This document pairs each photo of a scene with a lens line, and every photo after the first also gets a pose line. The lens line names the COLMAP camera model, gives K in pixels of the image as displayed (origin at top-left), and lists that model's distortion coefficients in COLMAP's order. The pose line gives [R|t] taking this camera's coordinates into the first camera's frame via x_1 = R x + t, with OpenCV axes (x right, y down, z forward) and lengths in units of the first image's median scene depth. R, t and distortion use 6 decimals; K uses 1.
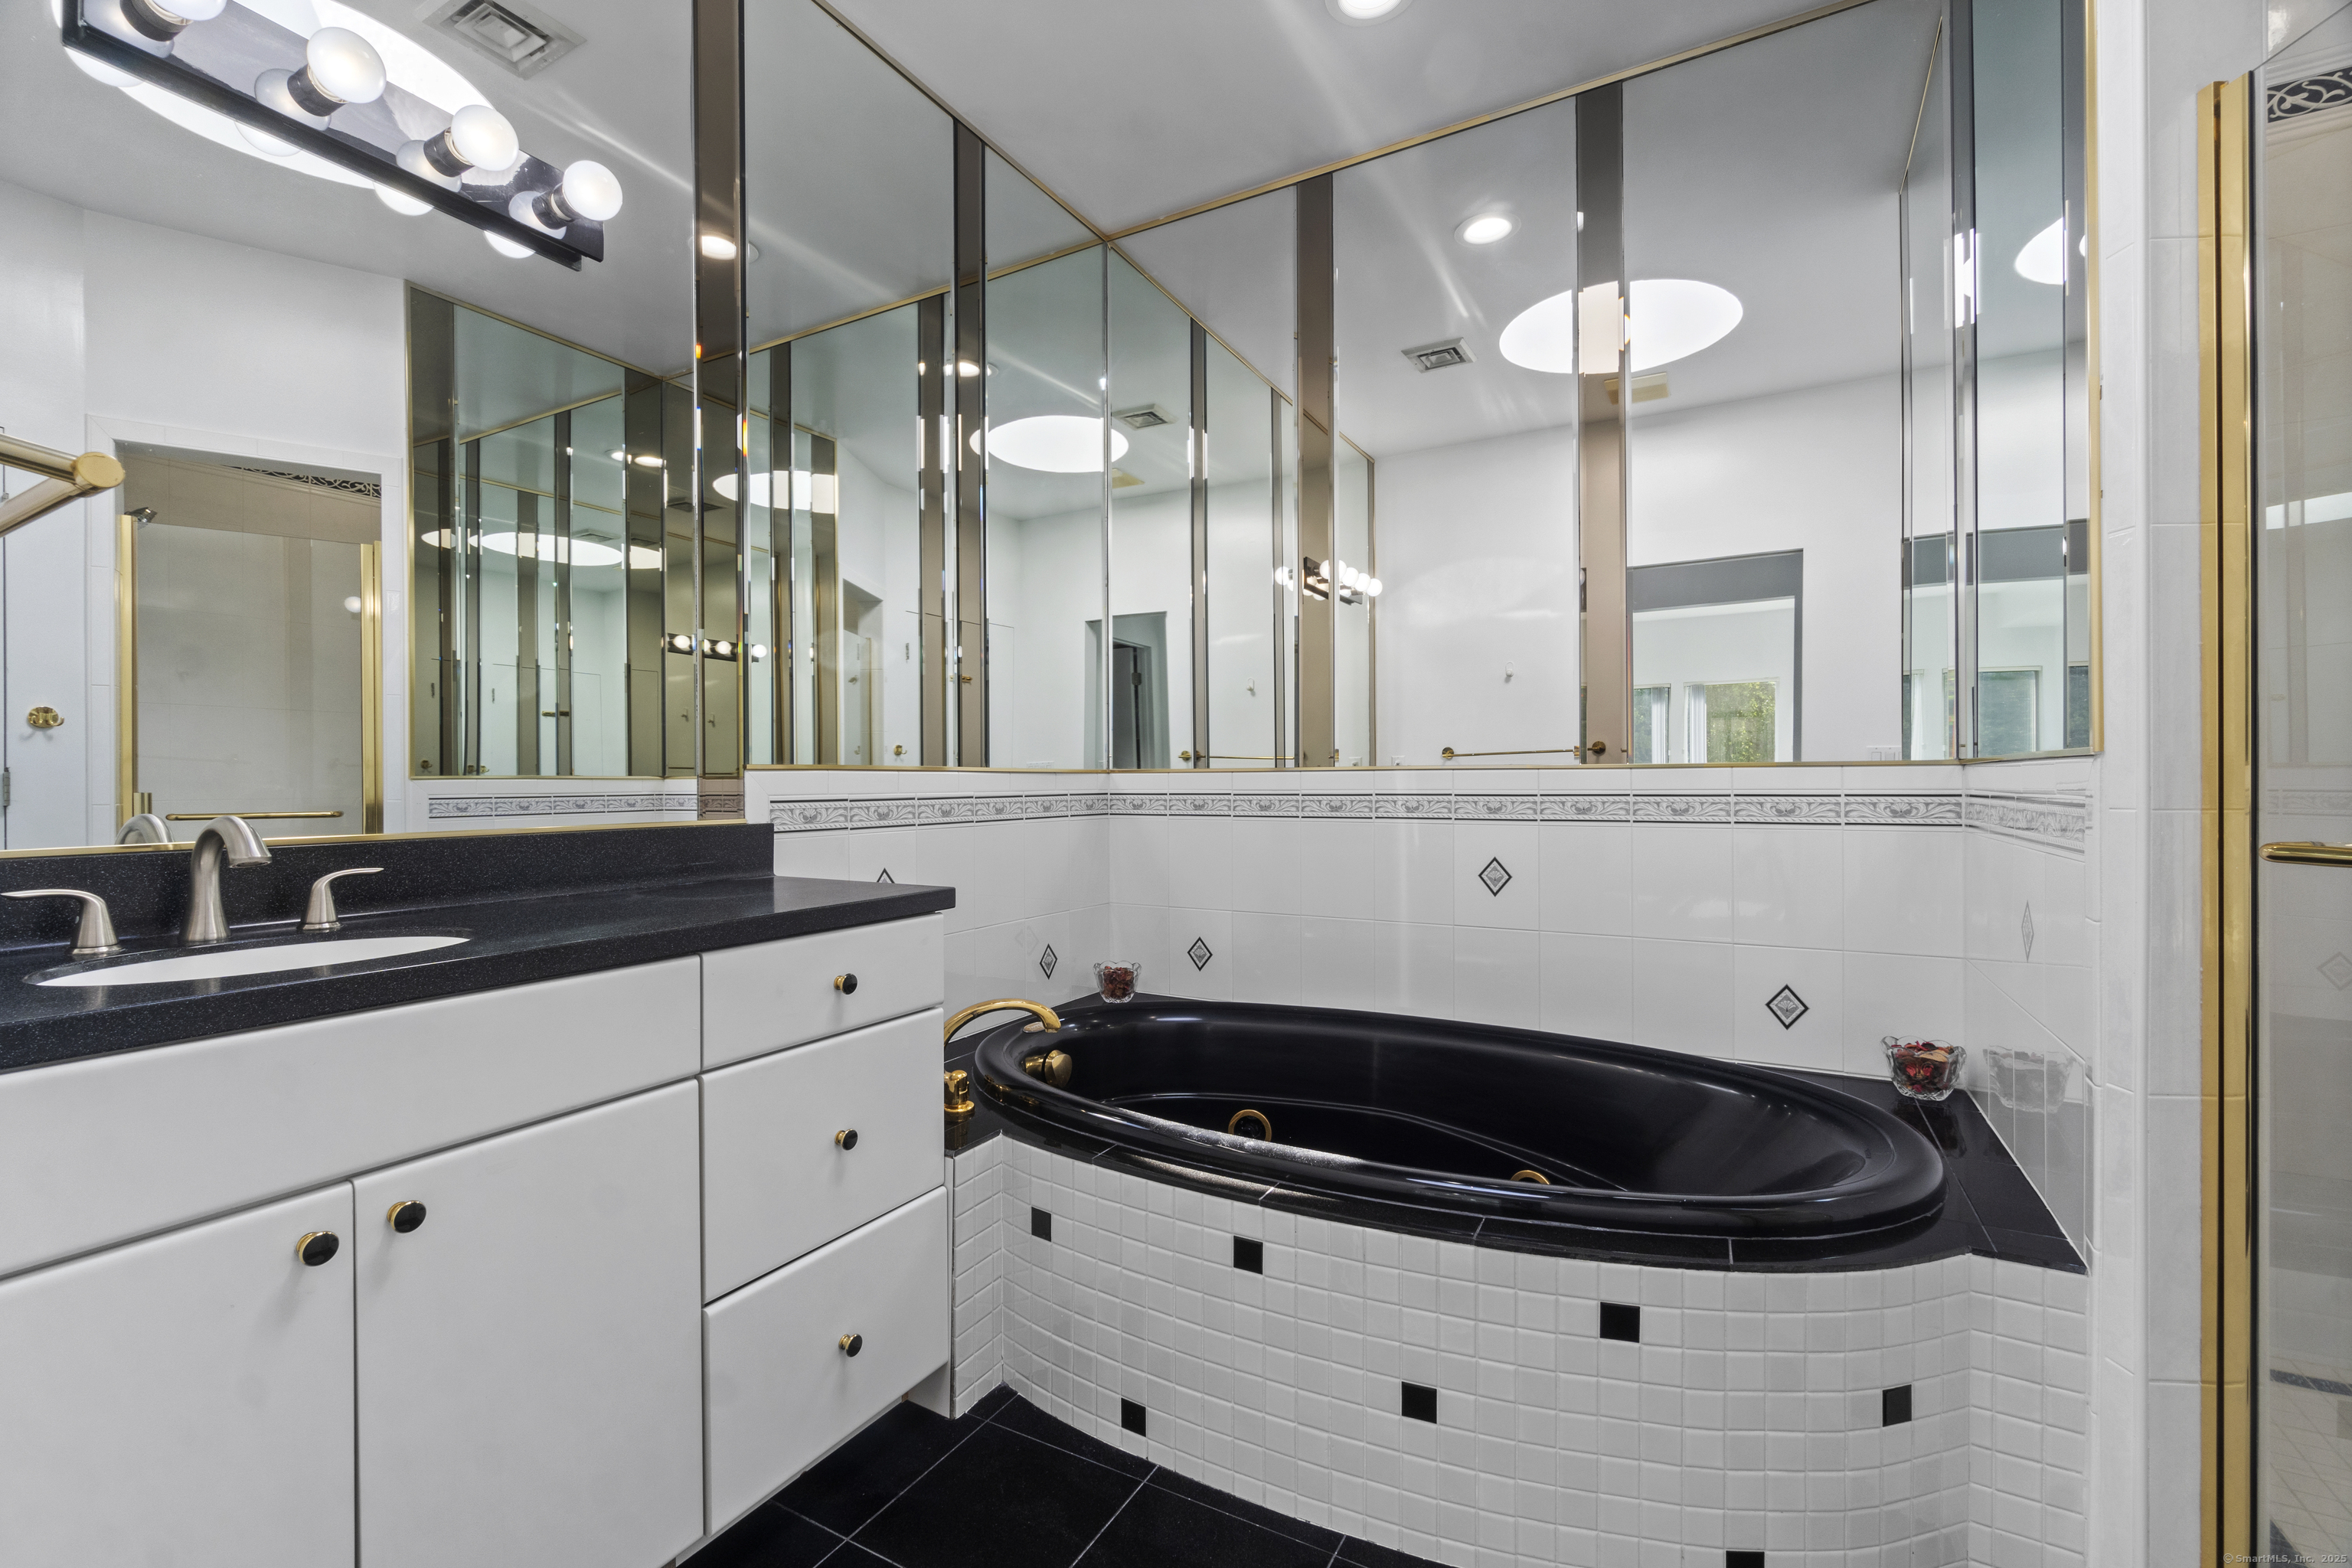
lens RADIAL K [[1017.8, 0, 1176.0], [0, 1017.8, 784.0], [0, 0, 1]] dist [-0.010365, 0.001094]
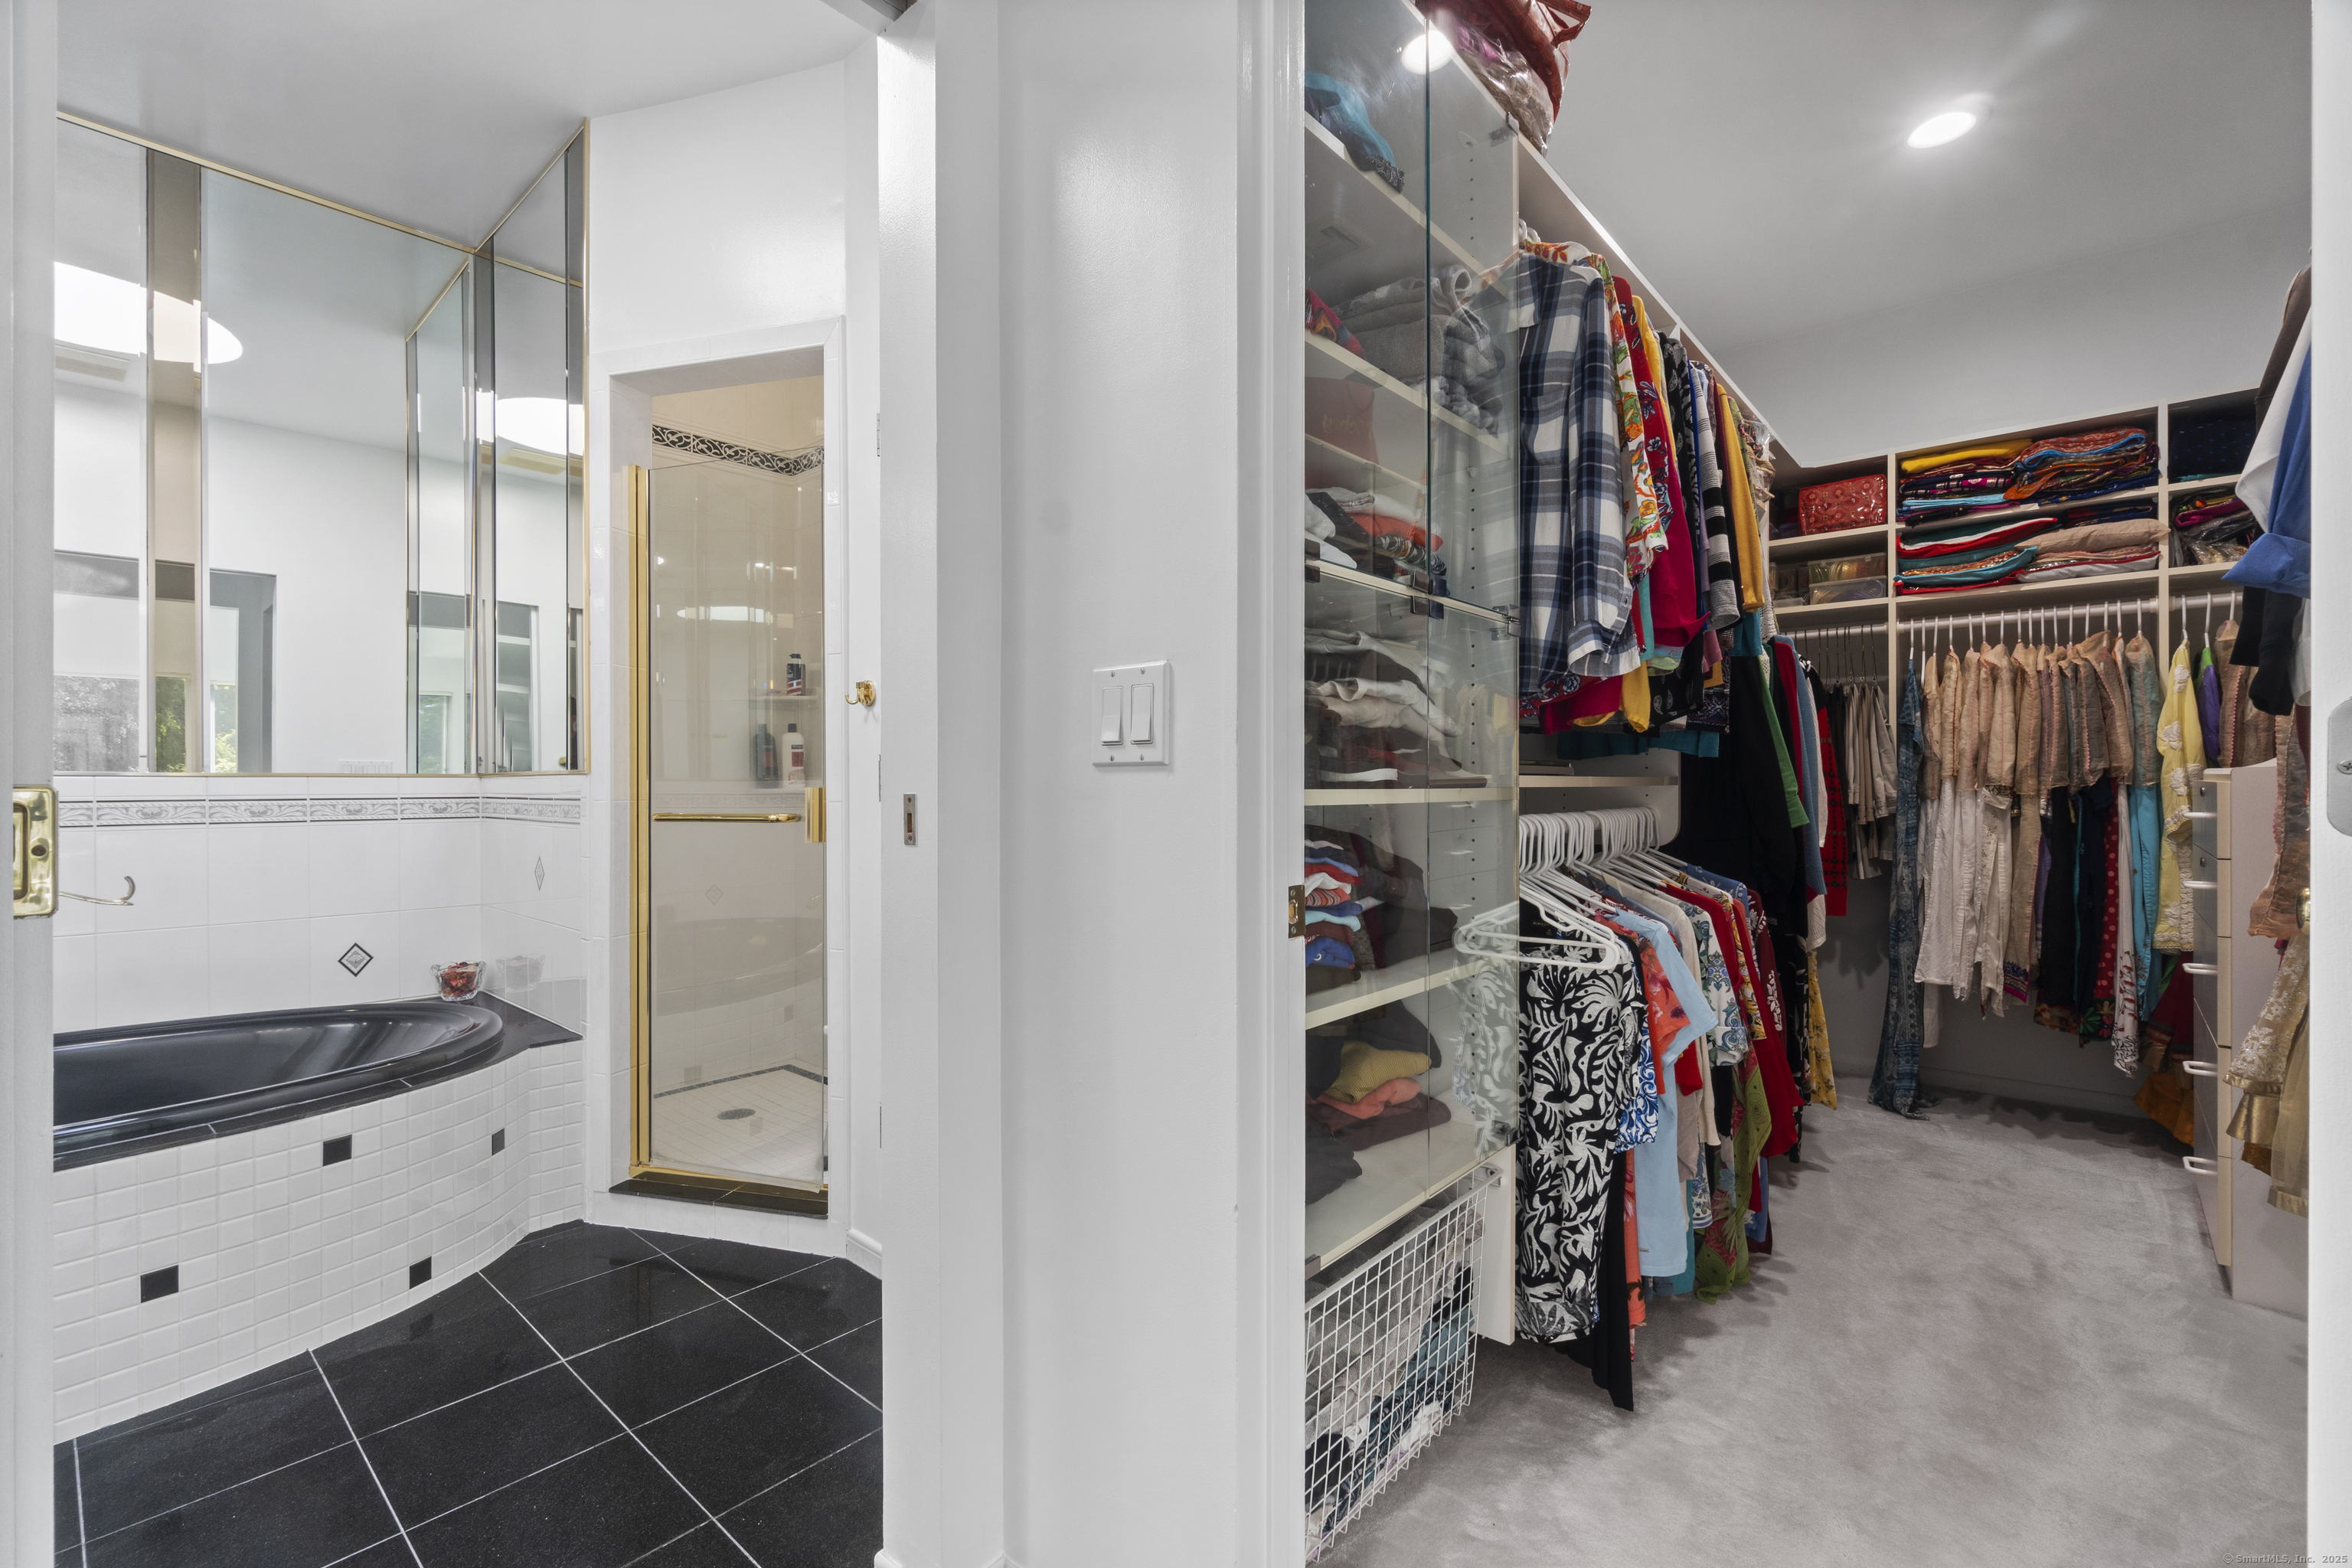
lens RADIAL K [[1017.8, 0, 1176.0], [0, 1017.8, 784.0], [0, 0, 1]] dist [-0.010365, 0.001094]
pose [[0.208822, 0.002191, 0.977951, -0.506478], [0.000127, 0.999997, -0.002267, -0.005355], [-0.977954, 0.000598, 0.208821, -0.348949]]
